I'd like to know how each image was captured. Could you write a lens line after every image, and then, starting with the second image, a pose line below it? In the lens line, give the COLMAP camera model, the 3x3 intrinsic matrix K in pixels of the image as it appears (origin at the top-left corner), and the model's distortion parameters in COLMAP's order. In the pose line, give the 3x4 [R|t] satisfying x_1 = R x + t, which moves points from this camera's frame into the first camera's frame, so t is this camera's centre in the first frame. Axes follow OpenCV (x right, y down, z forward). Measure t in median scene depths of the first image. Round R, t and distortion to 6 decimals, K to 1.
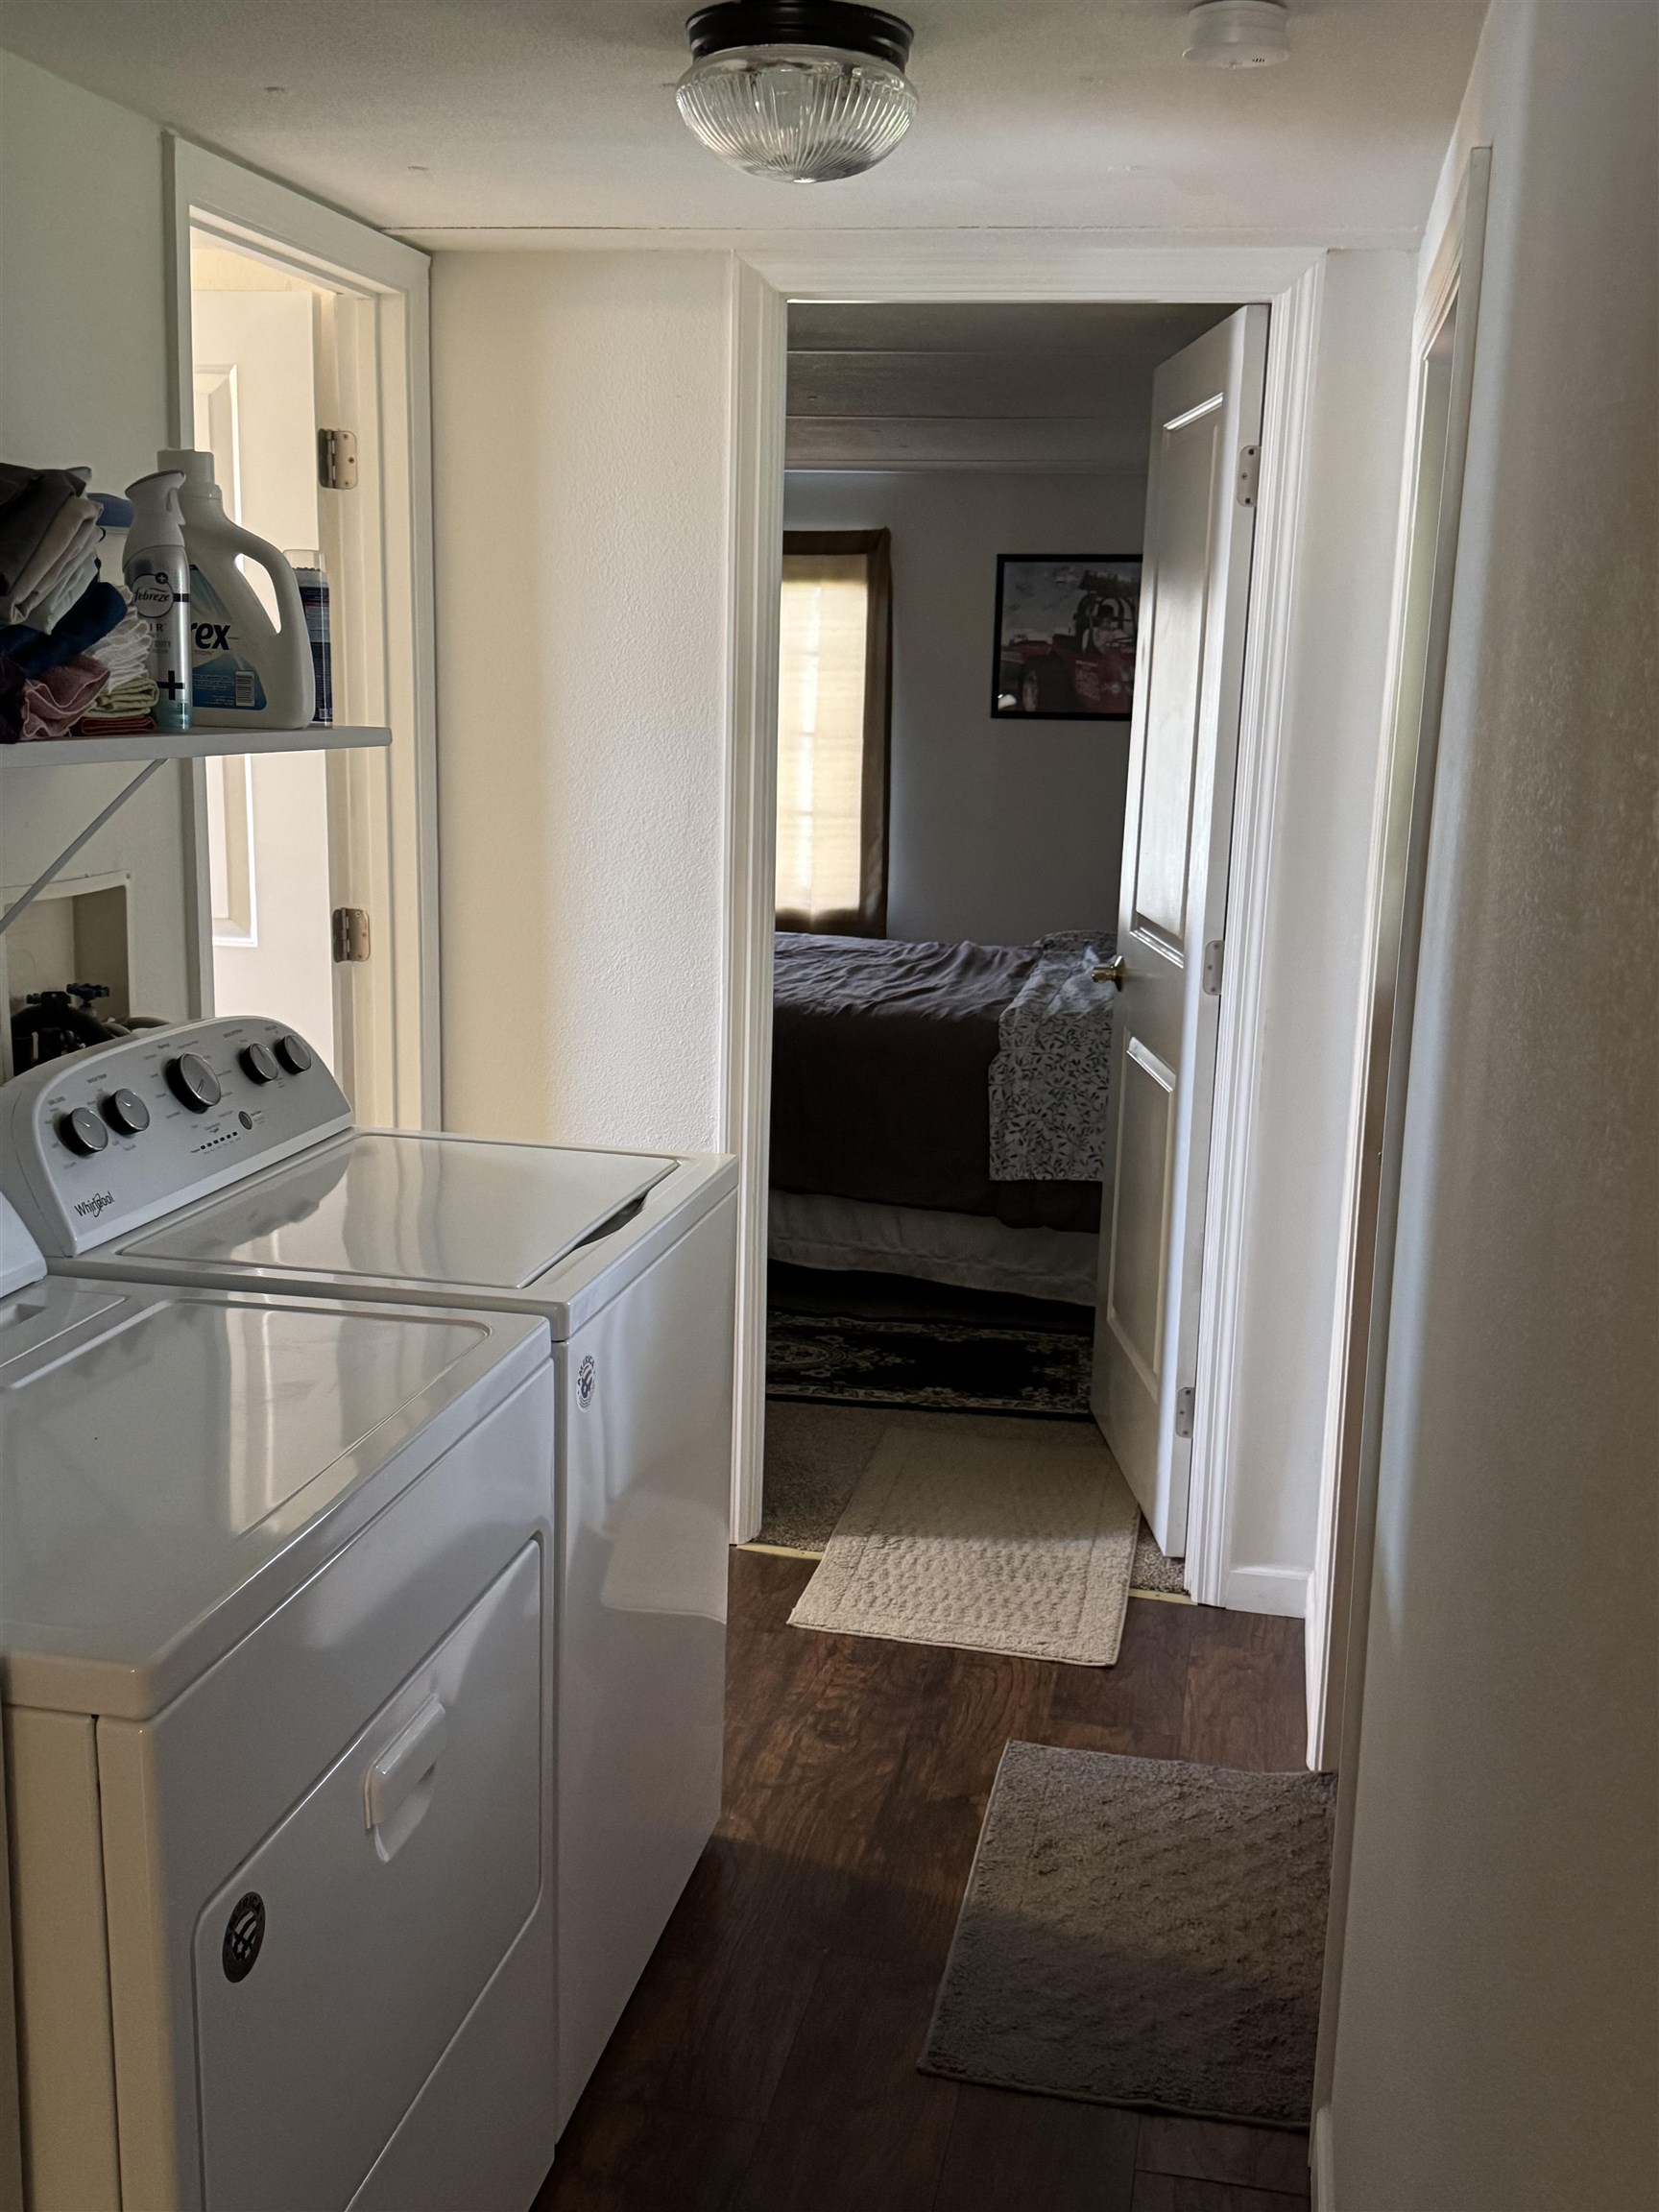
lens RADIAL K [[2194.2, 0, 812.9], [0, 2194.2, 1108.2], [0, 0, 1]] dist [0.184367, -0.399457]
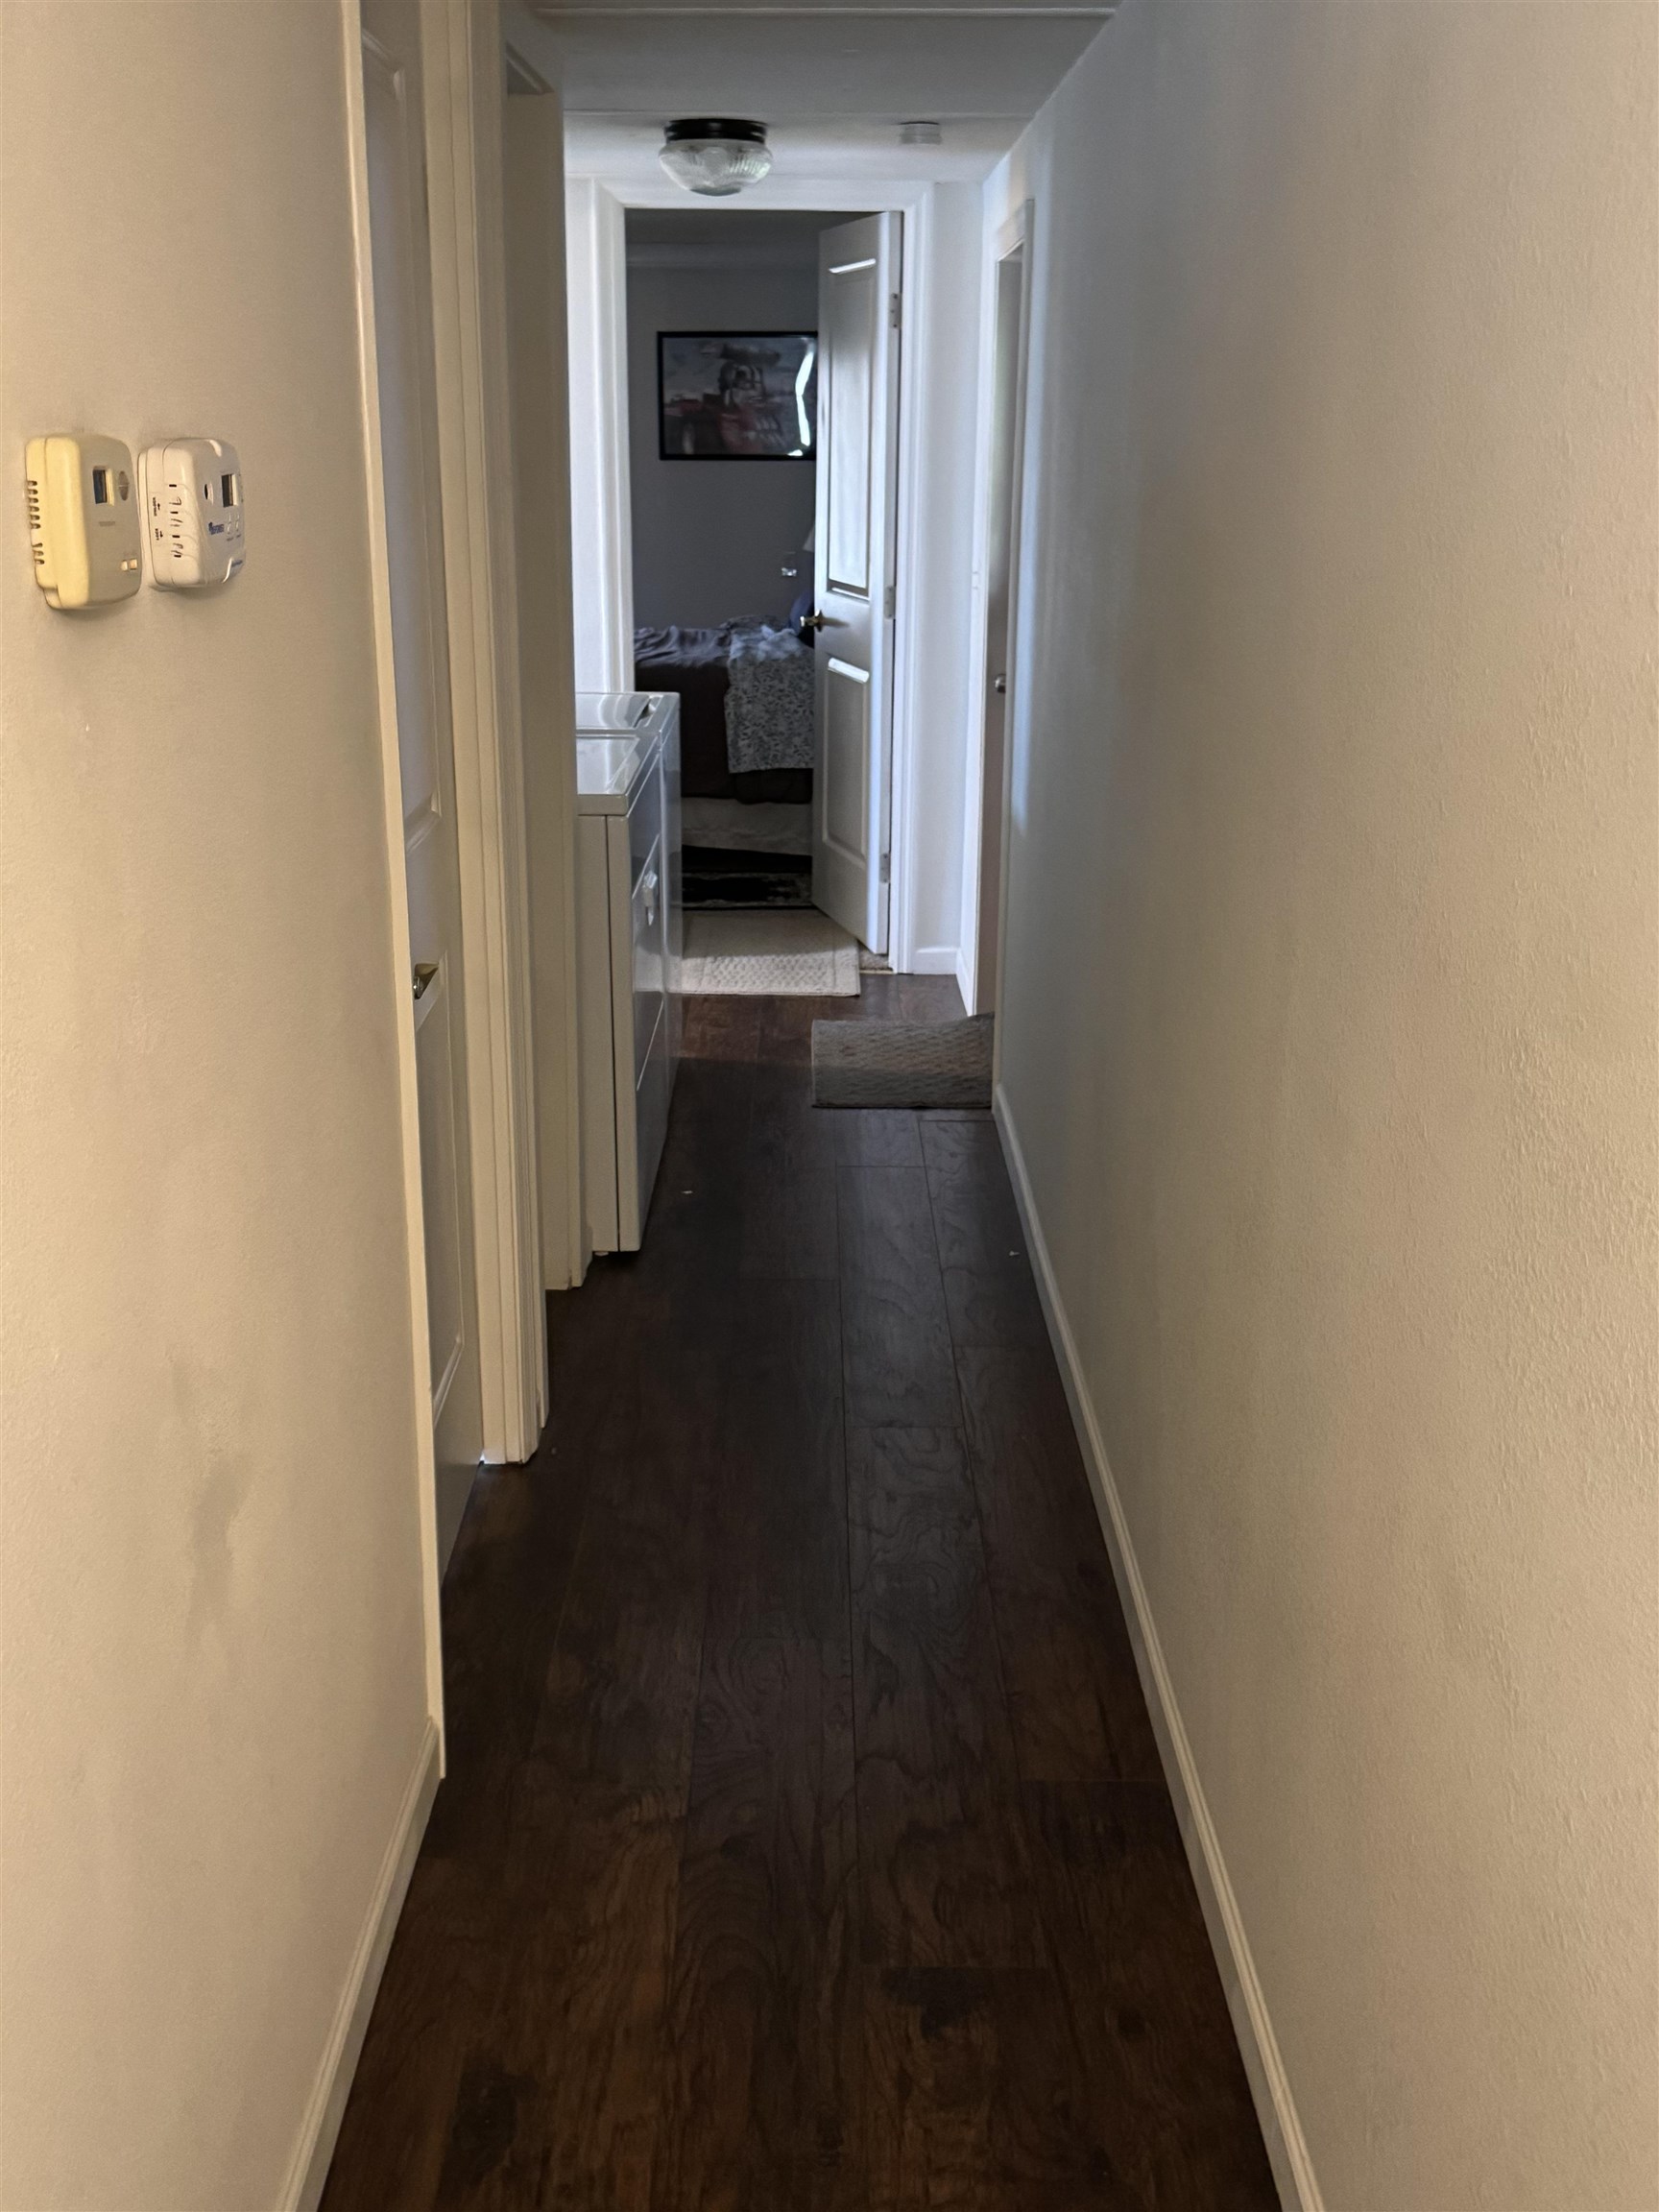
lens RADIAL K [[2268.2, 0, 762.9], [0, 2268.2, 1103.4], [0, 0, 1]] dist [0.163062, -0.490075]
pose [[0.981346, -0.078008, 0.175713, -0.222072], [0.060609, 0.992905, 0.102303, 0.116477], [-0.182447, -0.089745, 0.979111, -0.653816]]
